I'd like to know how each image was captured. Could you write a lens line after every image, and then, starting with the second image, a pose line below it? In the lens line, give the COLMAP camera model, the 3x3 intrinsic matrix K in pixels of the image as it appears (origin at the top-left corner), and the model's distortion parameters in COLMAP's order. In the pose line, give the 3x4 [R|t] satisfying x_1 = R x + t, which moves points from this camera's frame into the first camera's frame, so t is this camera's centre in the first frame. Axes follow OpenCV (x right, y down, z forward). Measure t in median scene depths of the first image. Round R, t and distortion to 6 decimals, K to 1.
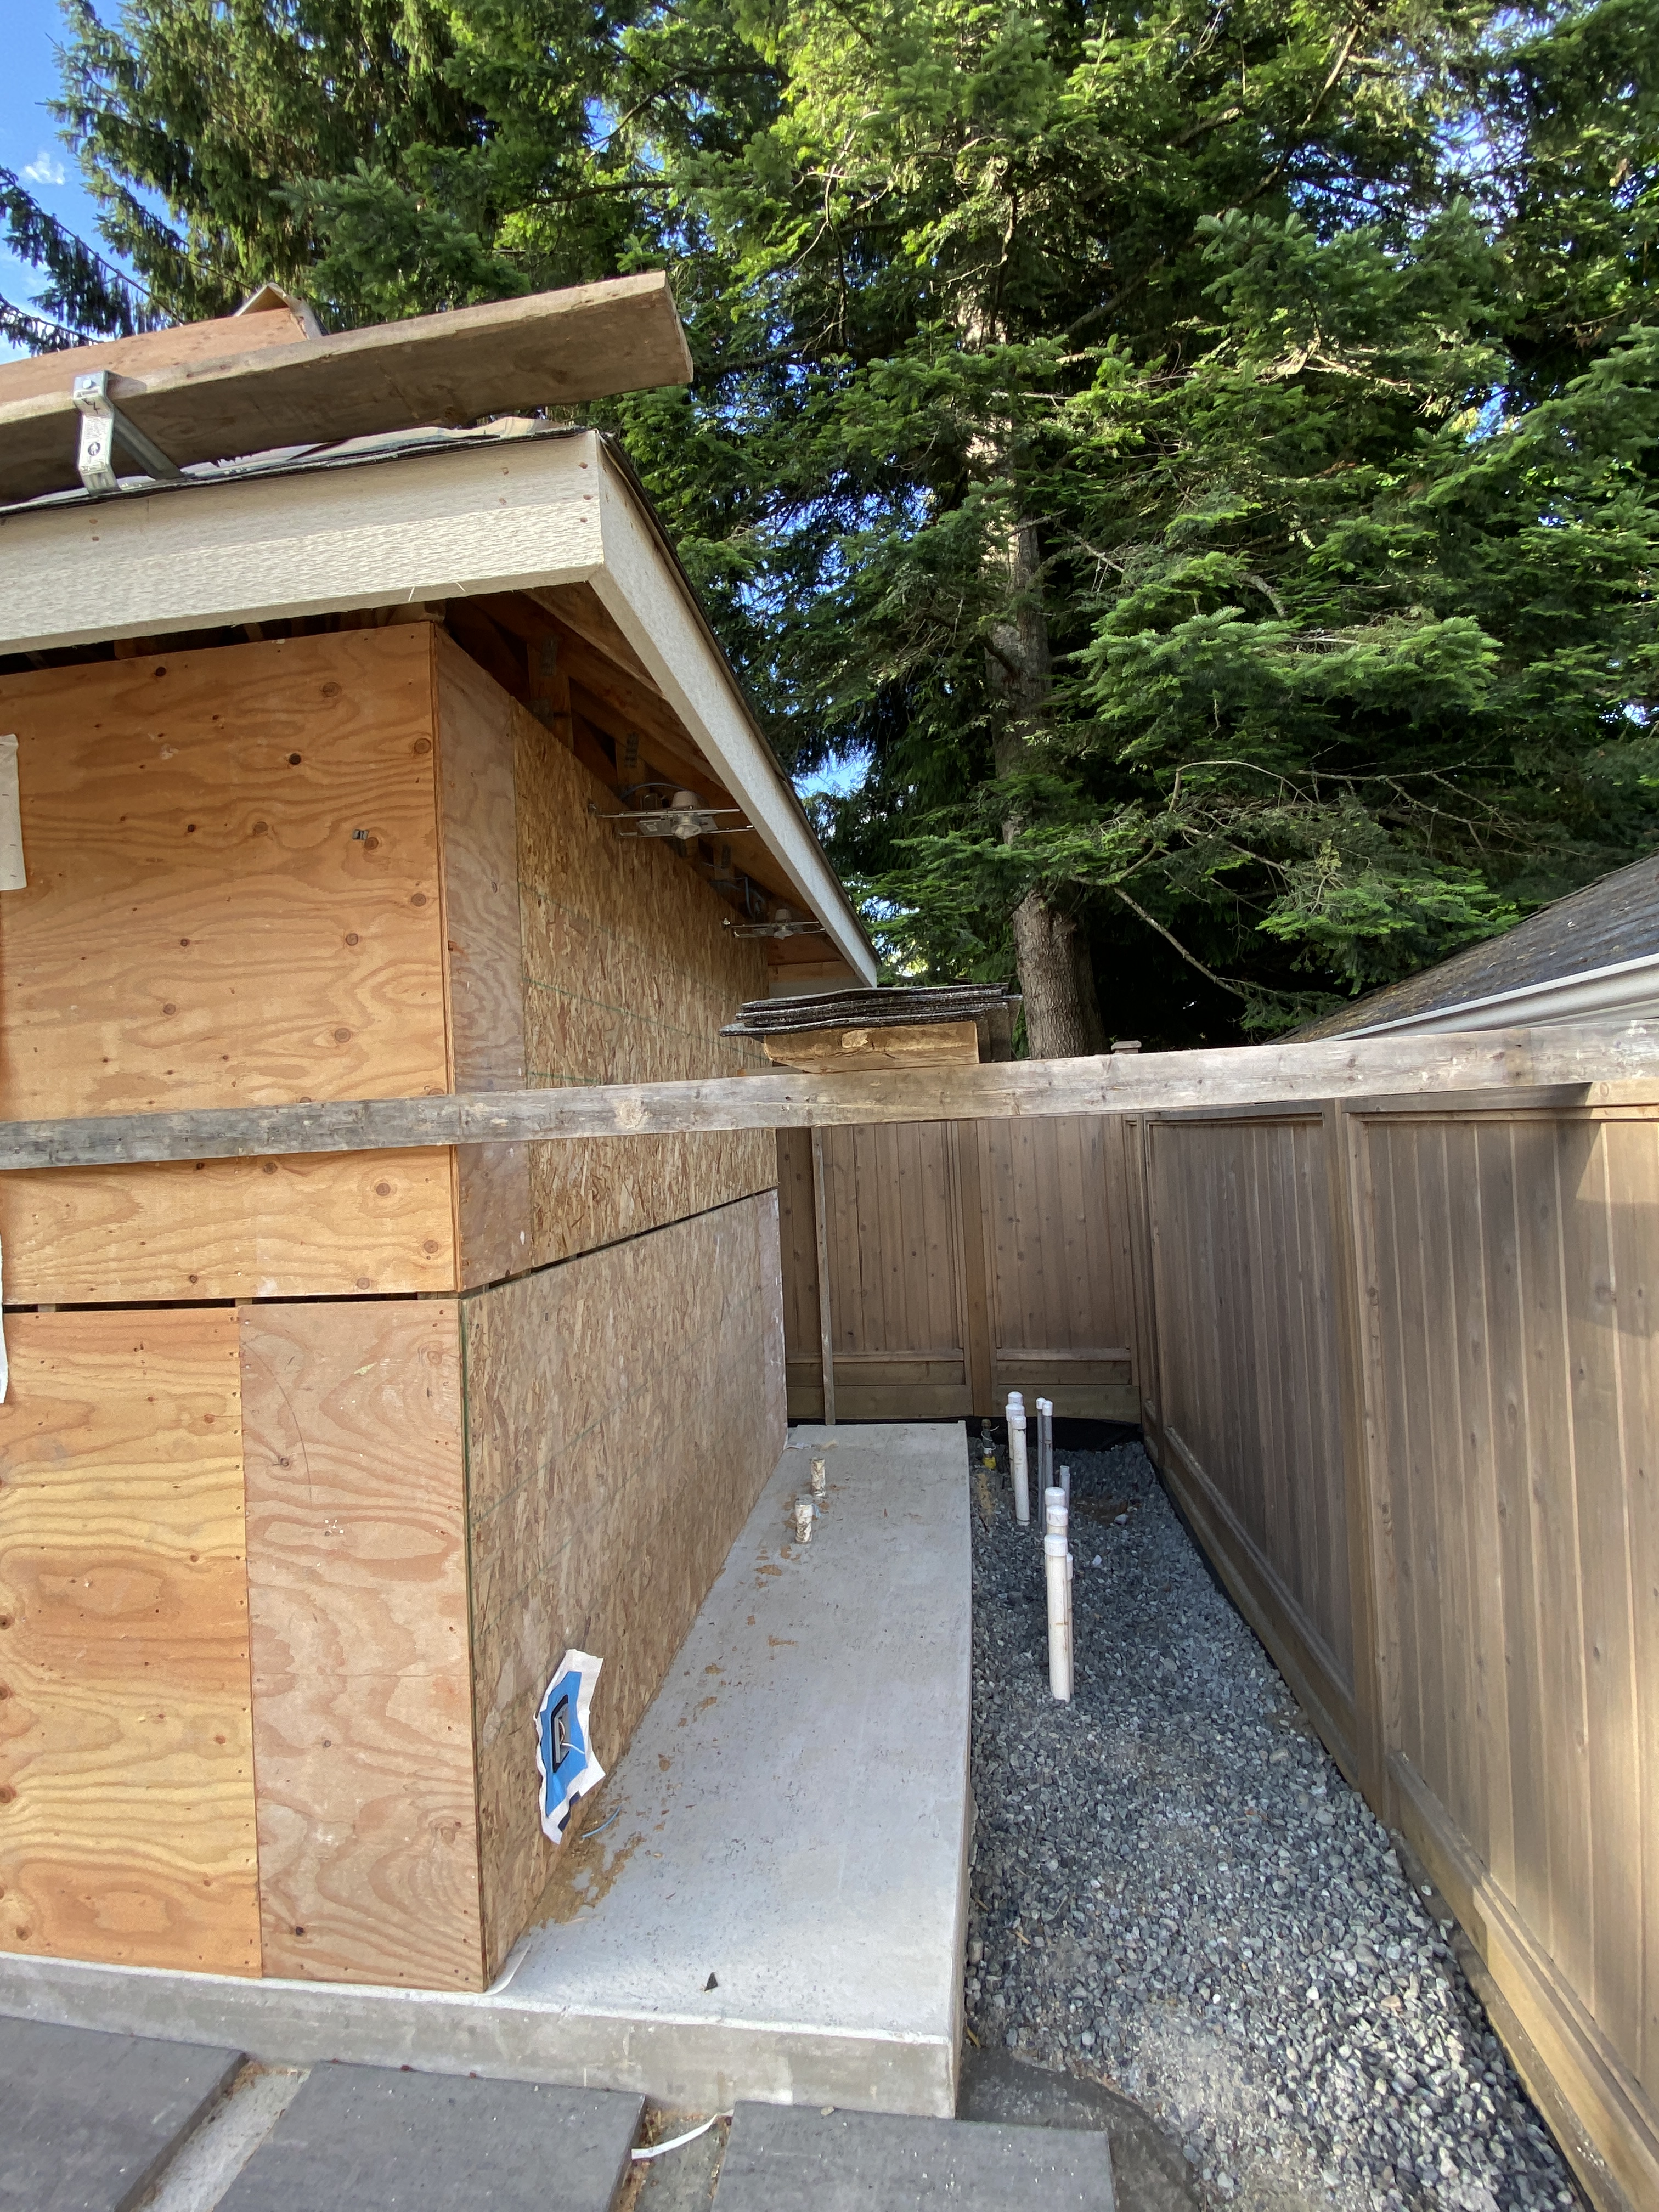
lens RADIAL K [[978.4, 0, 836.1], [0, 978.4, 1103.0], [0, 0, 1]] dist [0.040979, -0.033522]
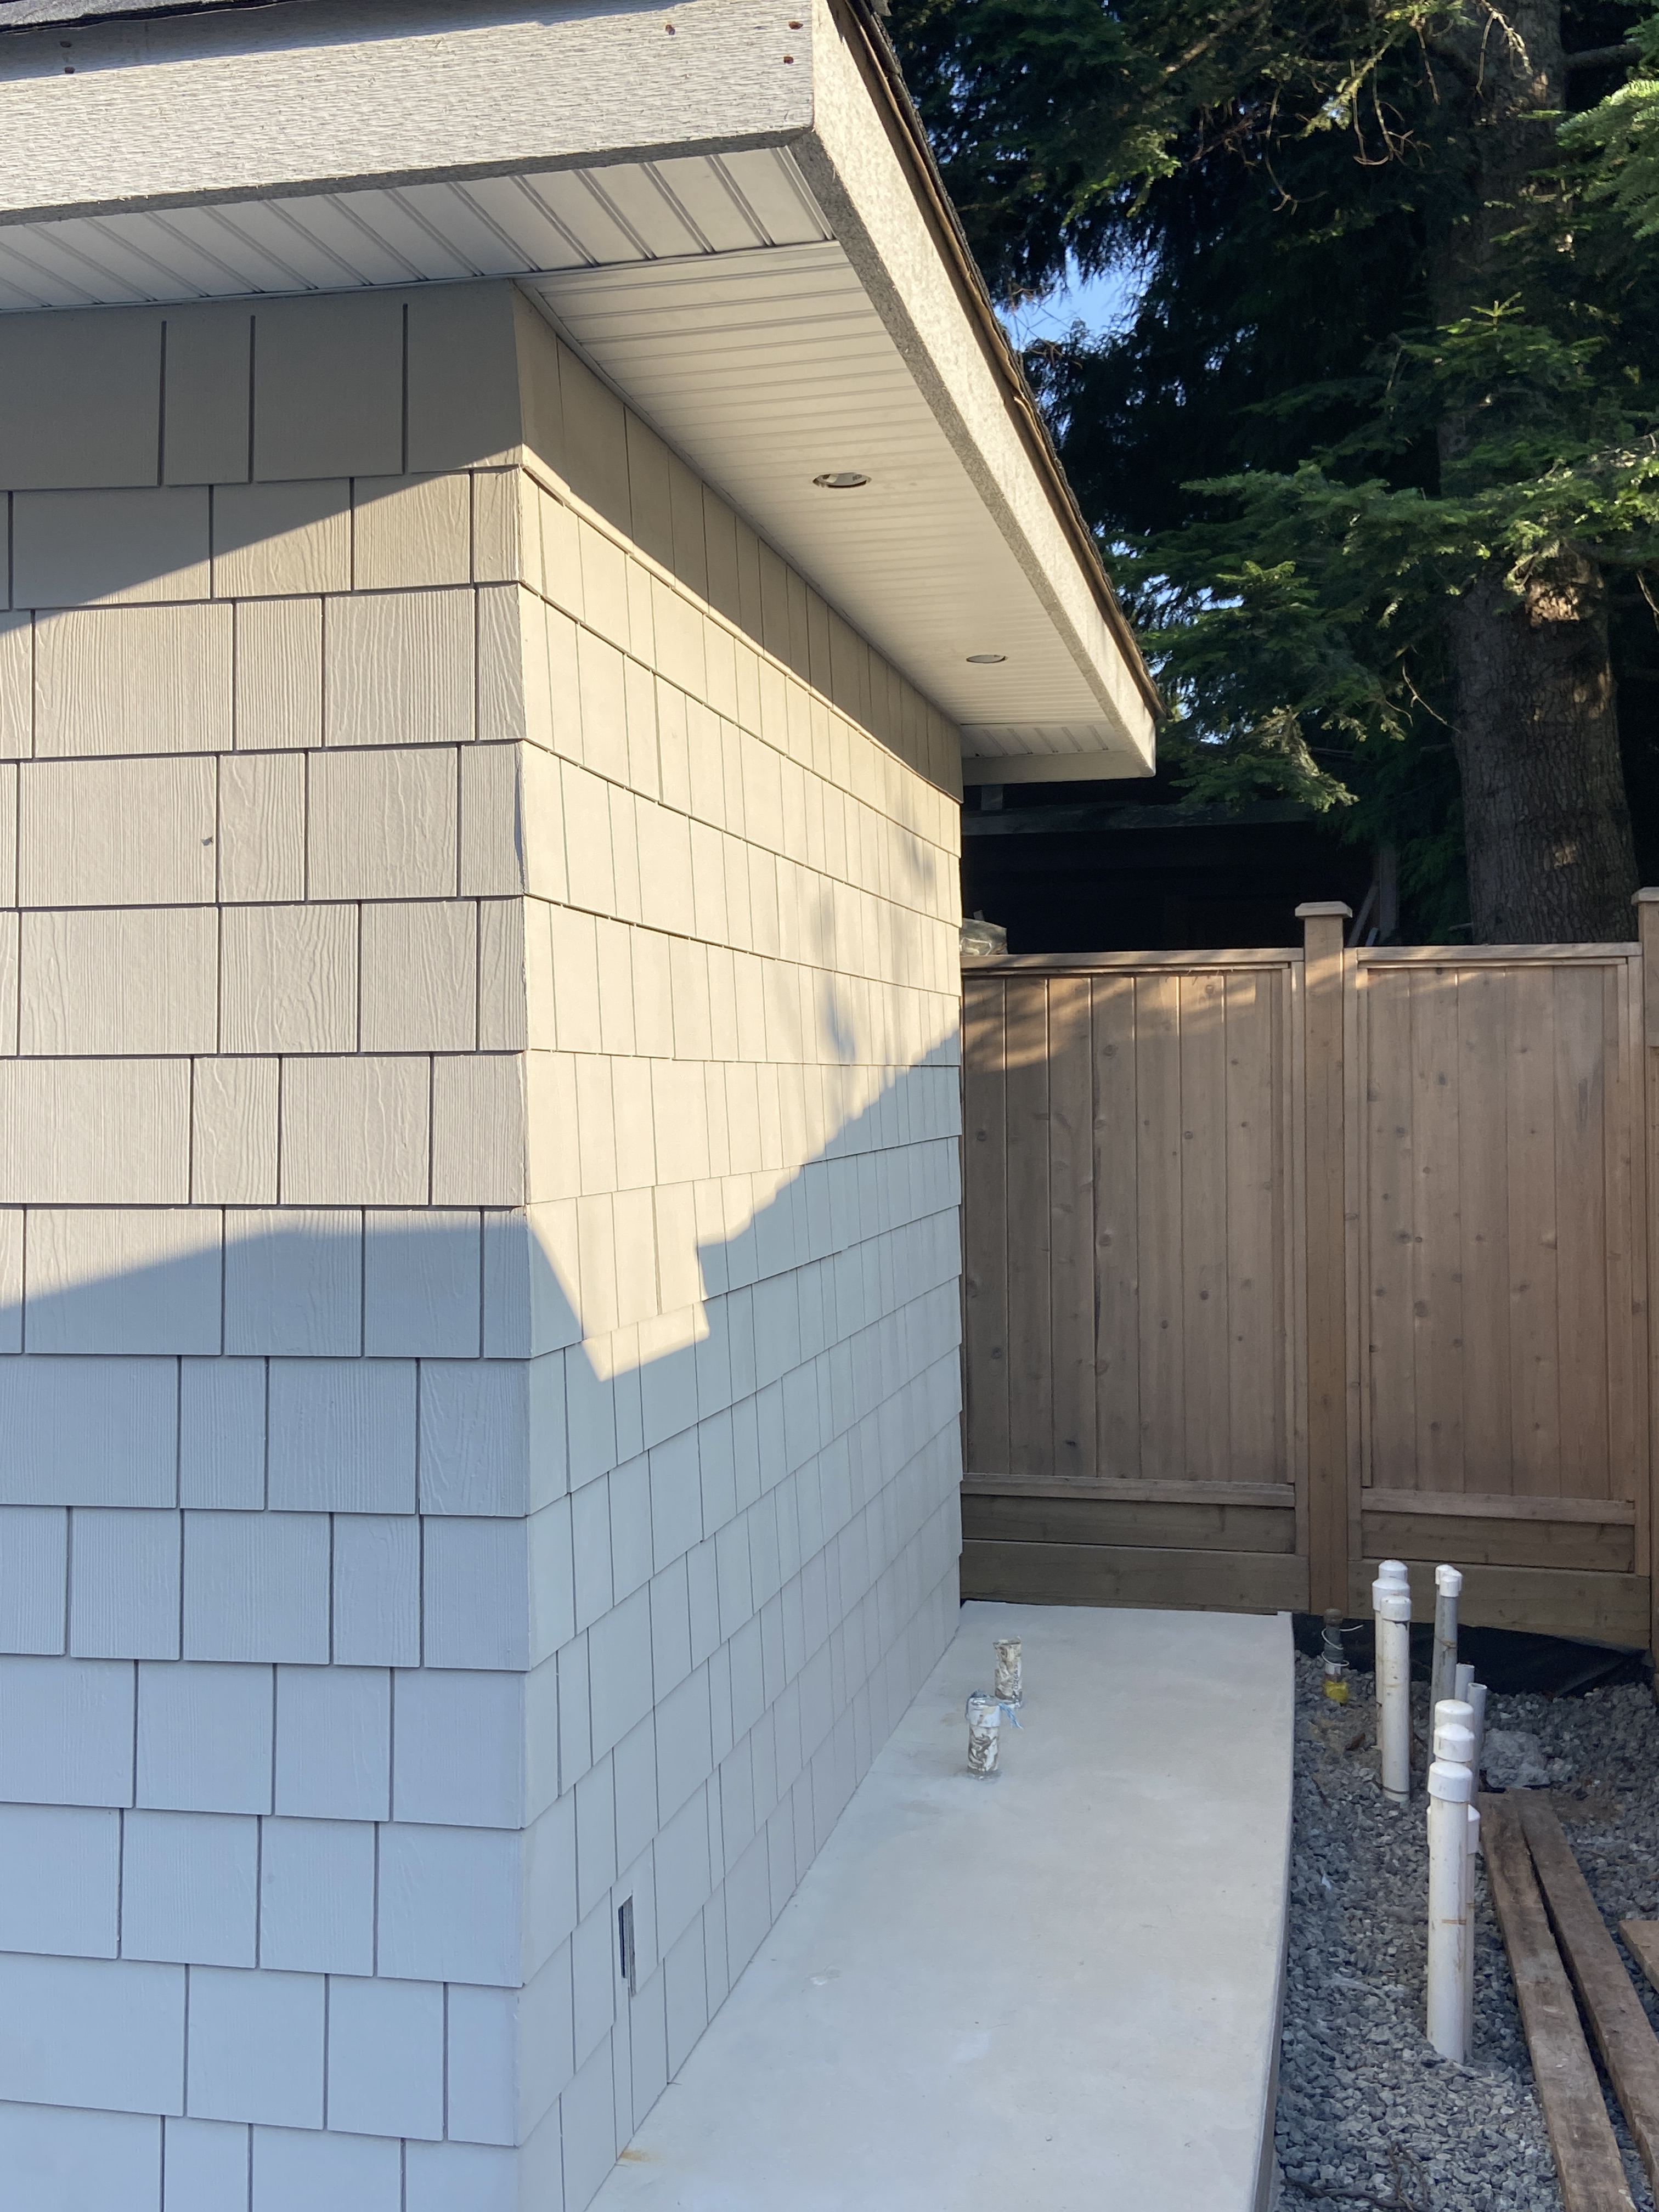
lens RADIAL K [[2128.7, 0, 831.9], [0, 2128.7, 1116.4], [0, 0, 1]] dist [0.092796, -0.006600]
pose [[0.994777, 0.039109, -0.094282, -0.012490], [-0.034777, 0.998282, 0.047157, 0.018034], [0.095964, -0.043632, 0.994428, -0.133729]]
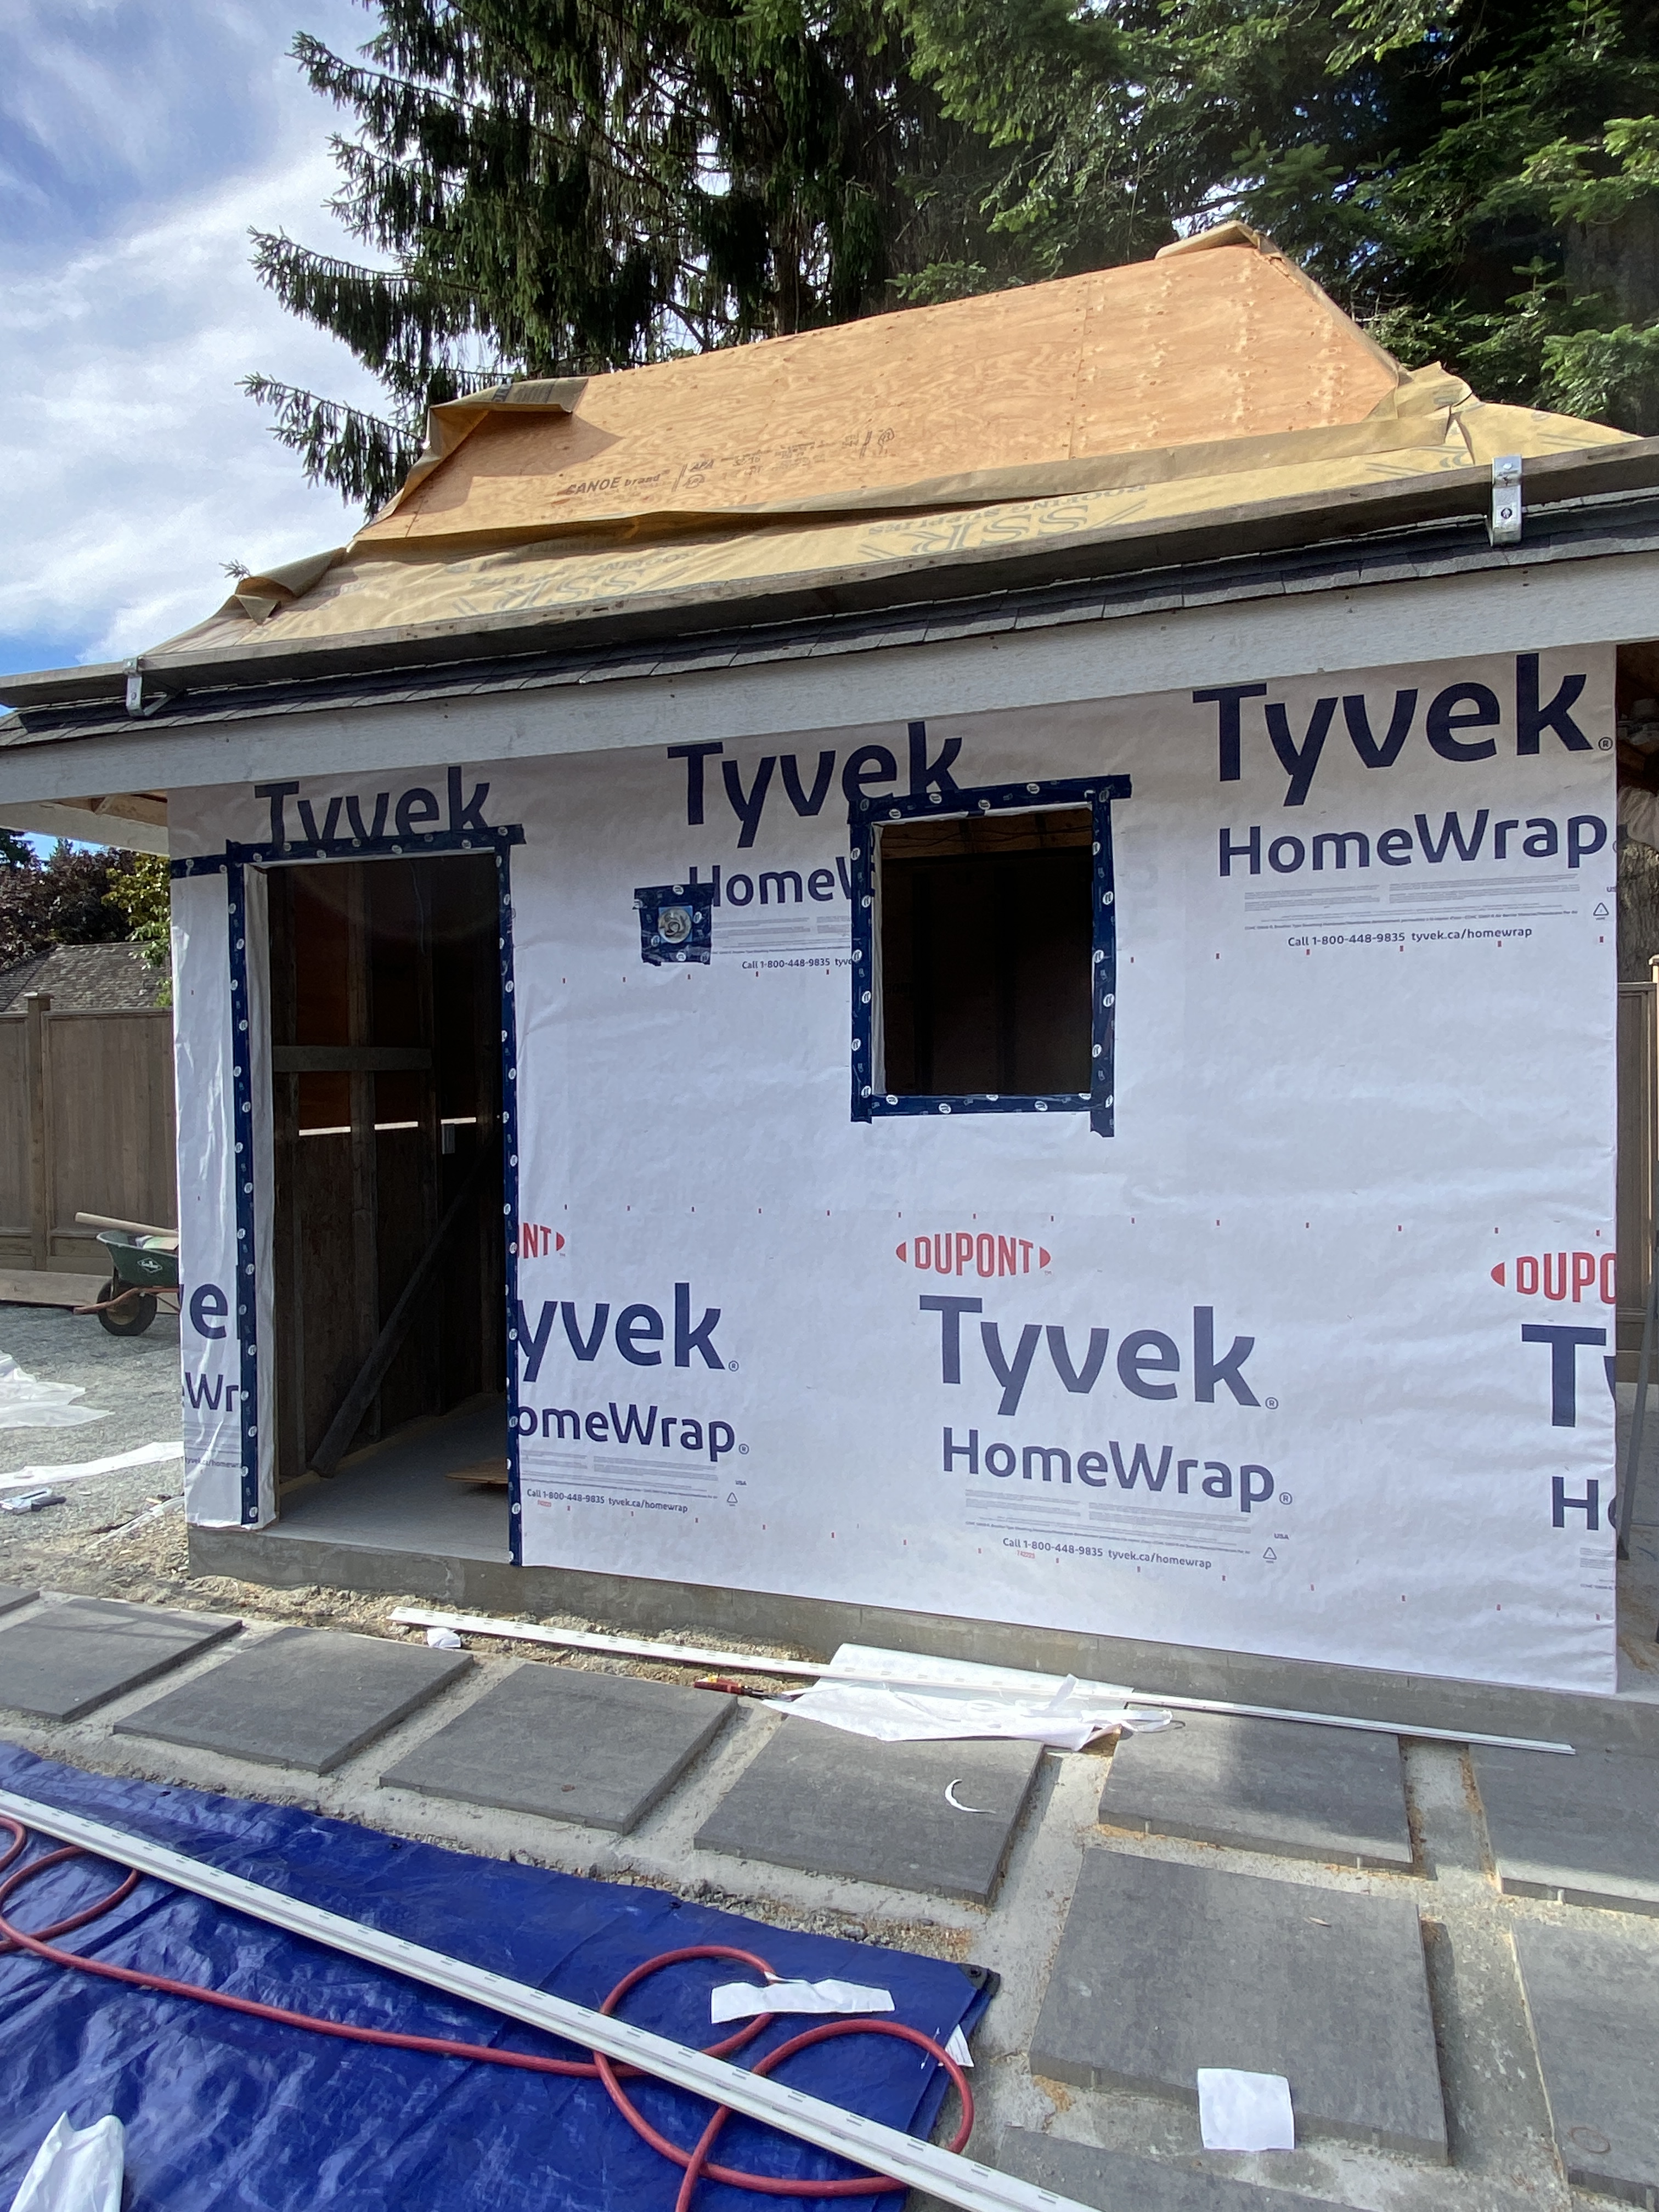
lens RADIAL K [[1370.1, 0, 833.0], [0, 1370.1, 1097.0], [0, 0, 1]] dist [0.068293, -0.084260]
pose [[0.977224, 0.032164, -0.209759, -0.343331], [-0.020377, 0.998102, 0.058114, 0.017886], [0.211230, -0.052516, 0.976025, -0.318735]]
